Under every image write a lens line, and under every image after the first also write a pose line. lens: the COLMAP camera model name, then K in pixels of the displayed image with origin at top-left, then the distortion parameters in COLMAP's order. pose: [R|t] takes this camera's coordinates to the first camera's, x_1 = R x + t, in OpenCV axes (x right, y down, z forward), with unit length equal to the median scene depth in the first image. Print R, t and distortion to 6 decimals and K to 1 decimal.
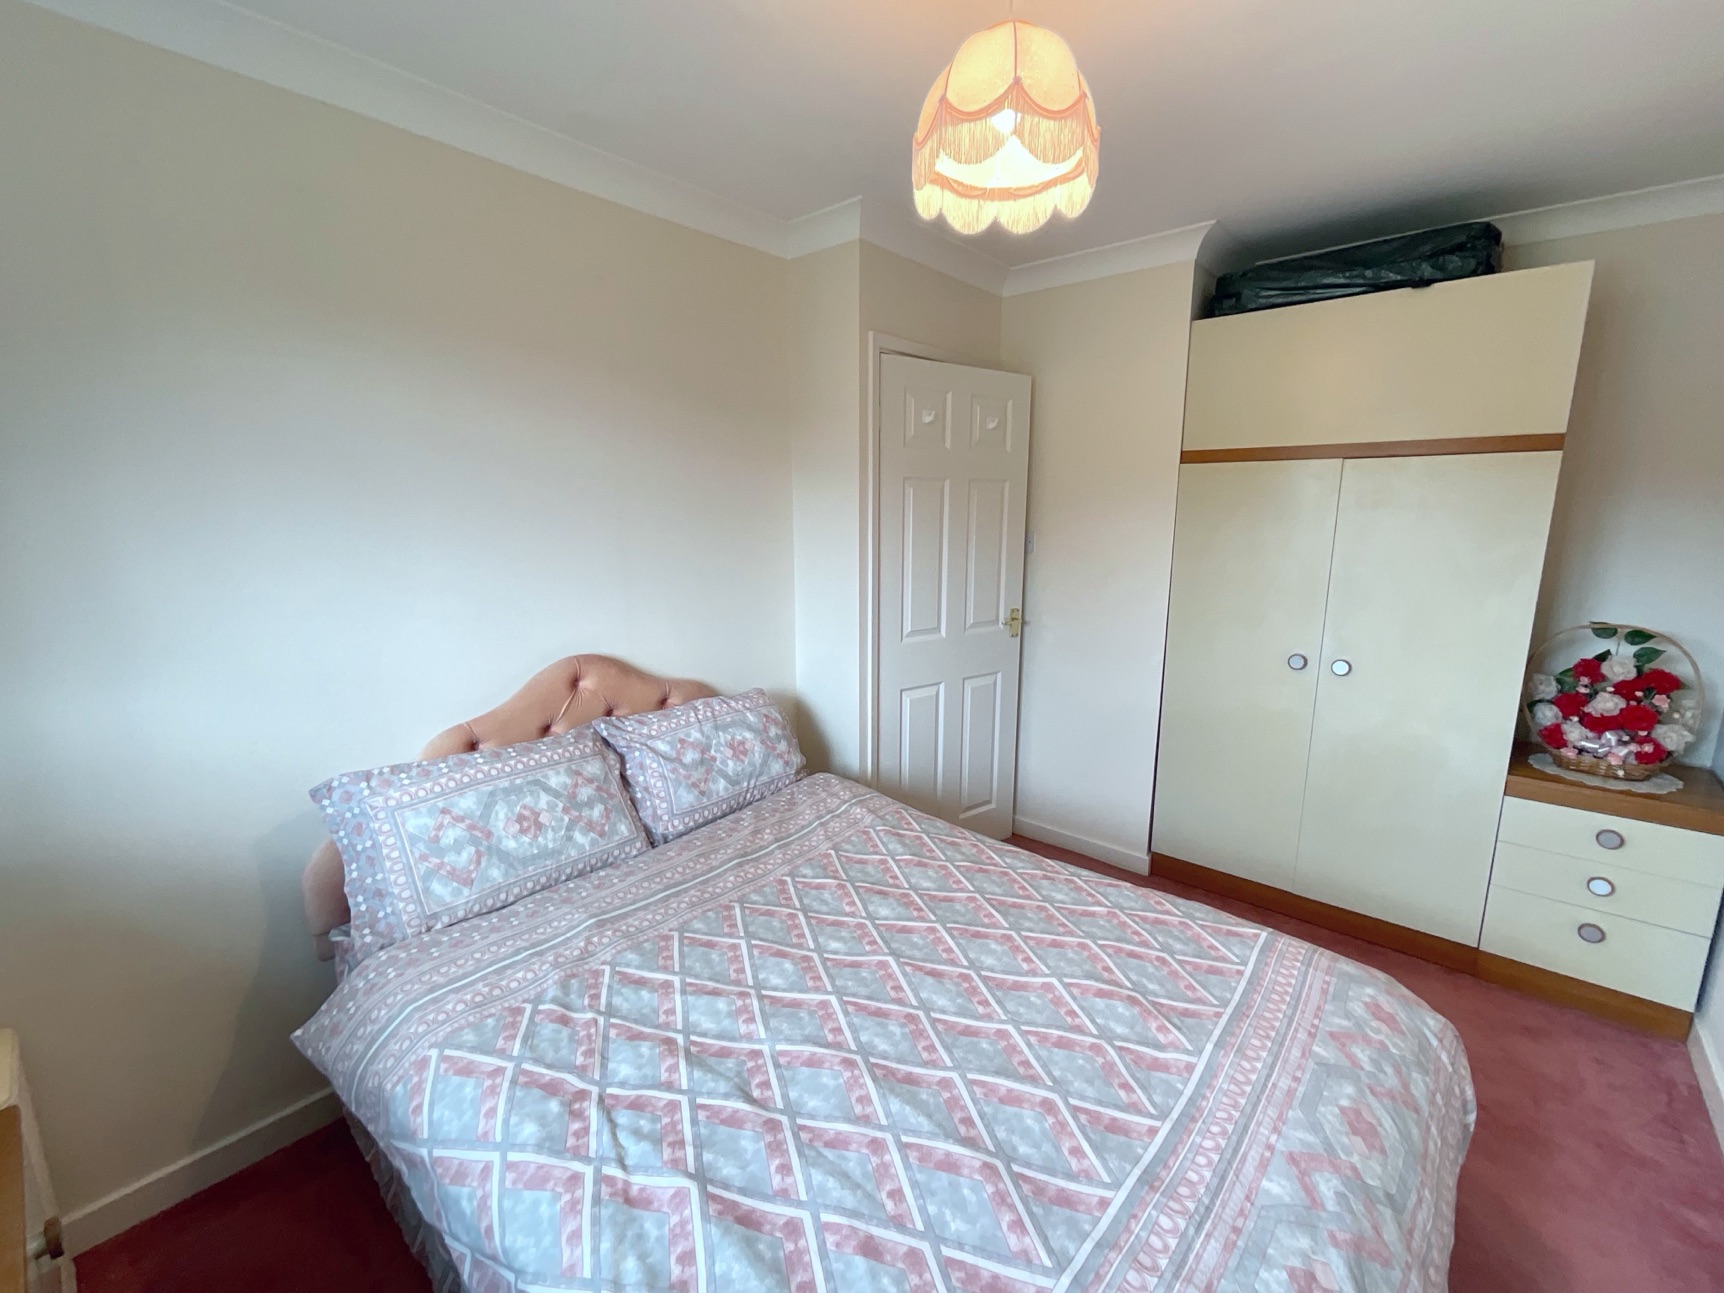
lens RADIAL K [[746.6, 0, 862.0], [0, 746.6, 646.5], [0, 0, 1]] dist [-0.003314, 0.011488]
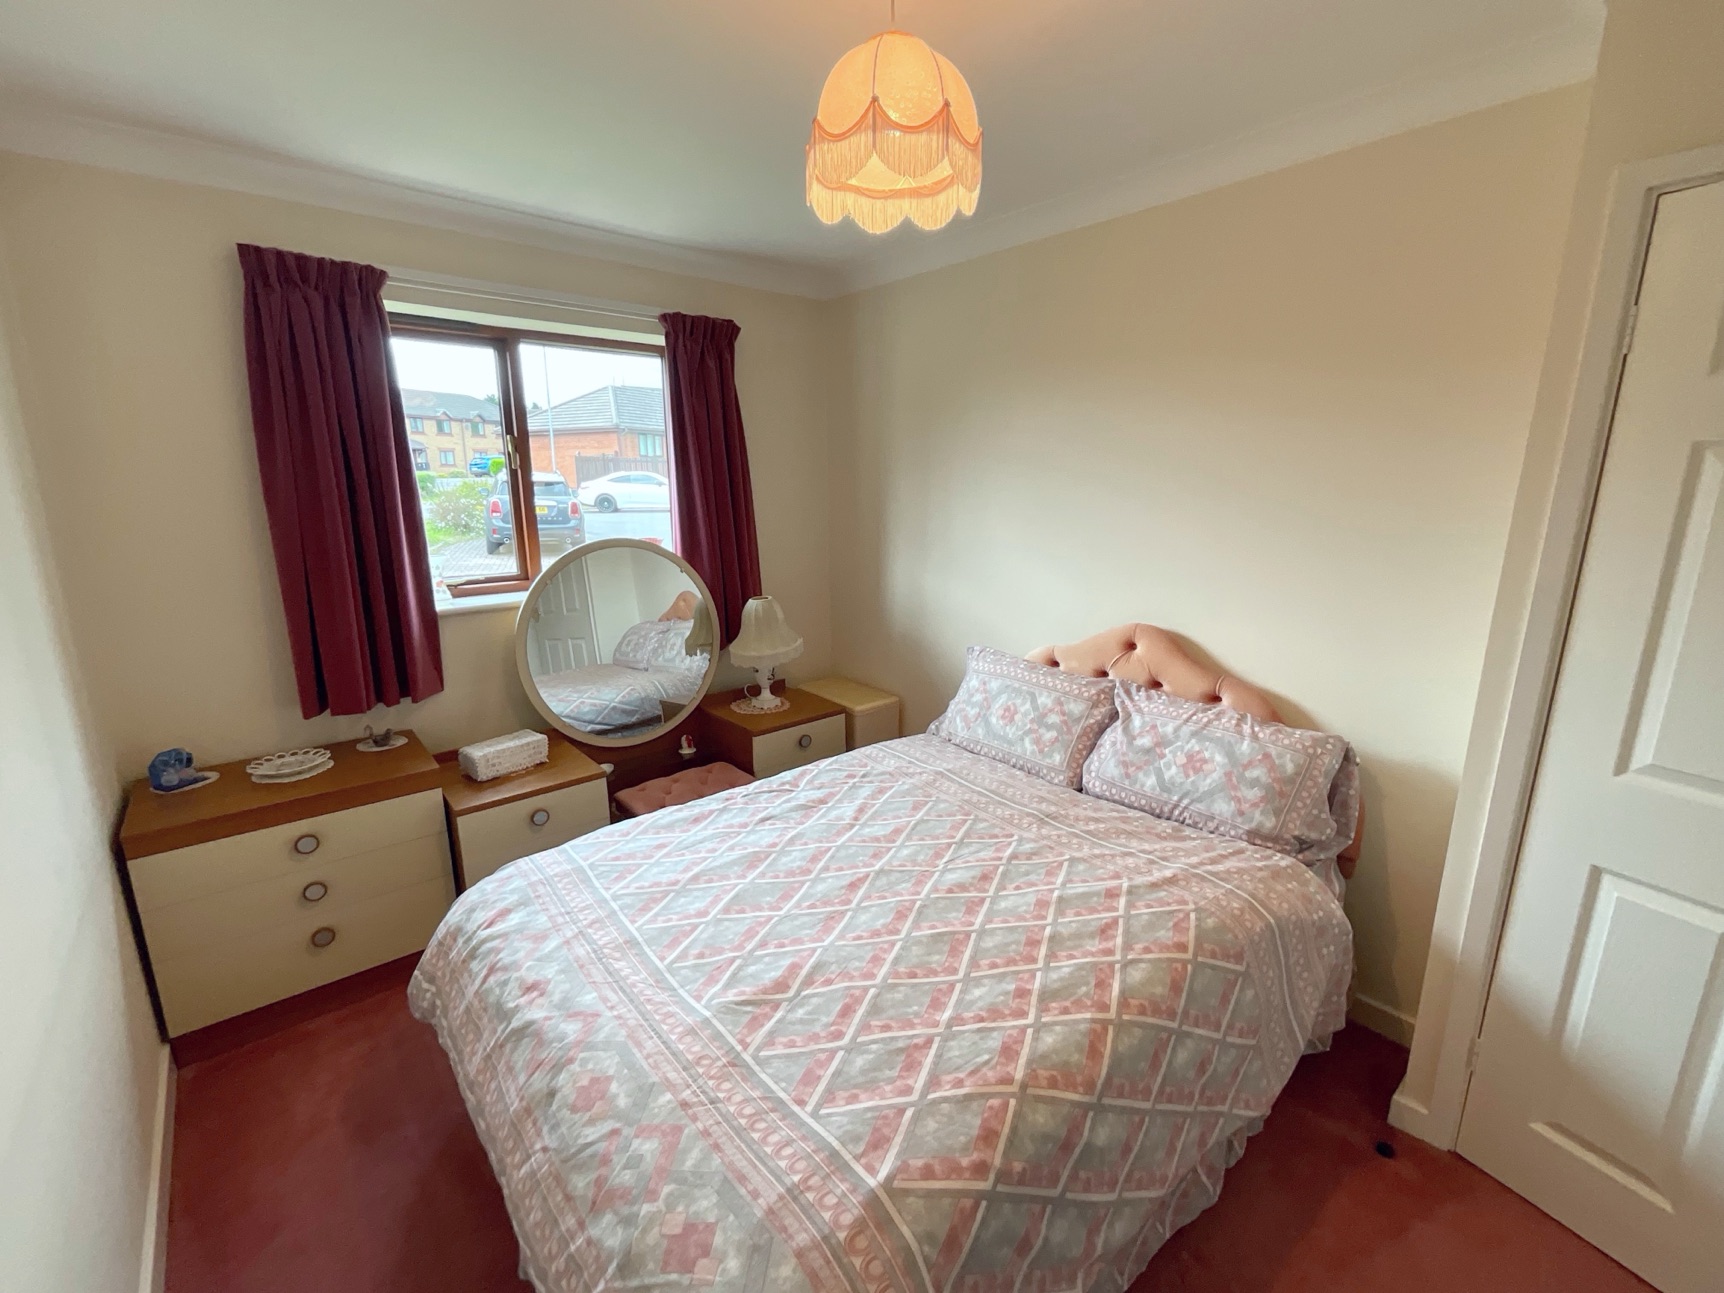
lens RADIAL K [[746.6, 0, 862.0], [0, 746.6, 646.5], [0, 0, 1]] dist [-0.003314, 0.011488]
pose [[-0.163904, 0.218667, -0.961936, 0.937949], [-0.182971, 0.951464, 0.247463, -0.188327], [0.969359, 0.216567, -0.115939, 0.855514]]
